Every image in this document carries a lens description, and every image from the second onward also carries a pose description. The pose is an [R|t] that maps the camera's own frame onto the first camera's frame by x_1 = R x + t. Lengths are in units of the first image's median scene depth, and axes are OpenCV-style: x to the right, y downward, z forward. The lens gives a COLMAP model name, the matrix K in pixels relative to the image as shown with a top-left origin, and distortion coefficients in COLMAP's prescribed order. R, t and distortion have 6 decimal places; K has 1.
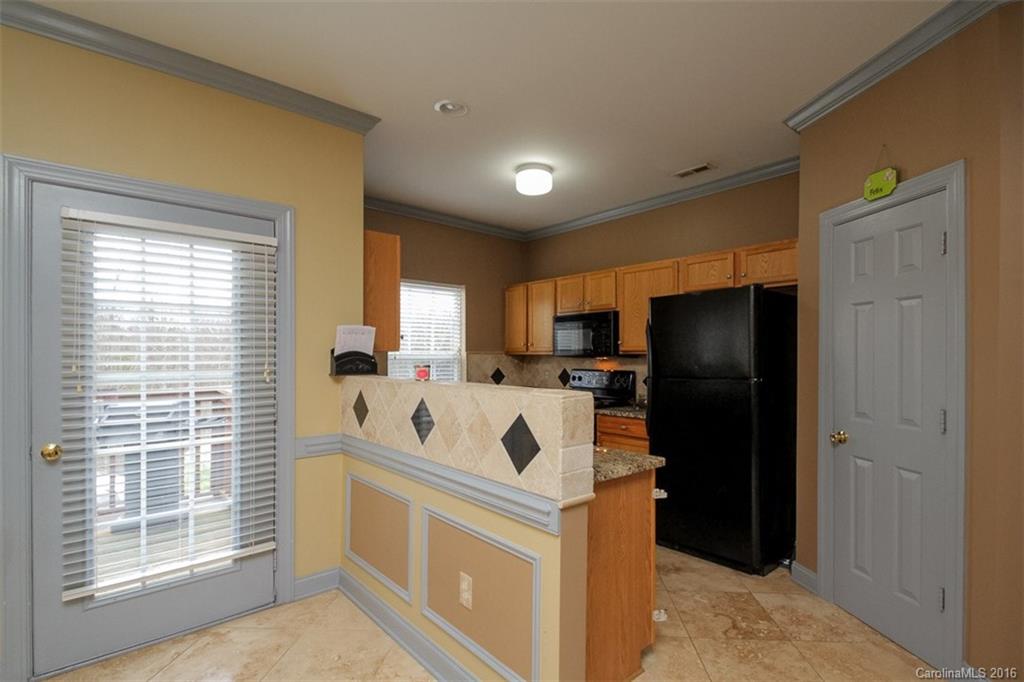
lens RADIAL K [[481.7, 0, 517.7], [0, 481.7, 352.2], [0, 0, 1]] dist [0.012737, -0.000299]
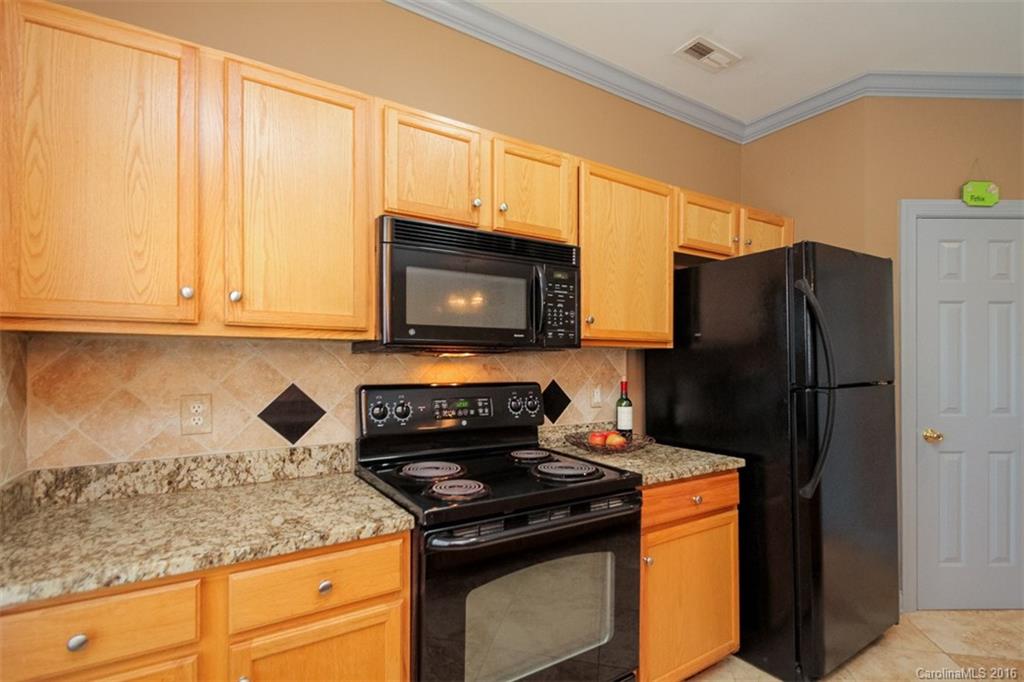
lens RADIAL K [[468.2, 0, 530.2], [0, 468.2, 356.8], [0, 0, 1]] dist [0.004857, -0.000150]
pose [[0.143319, 0.021560, 0.989442, -0.208178], [-0.001535, 0.999766, -0.021562, 0.022465], [-0.989675, 0.001571, 0.143319, 0.877912]]
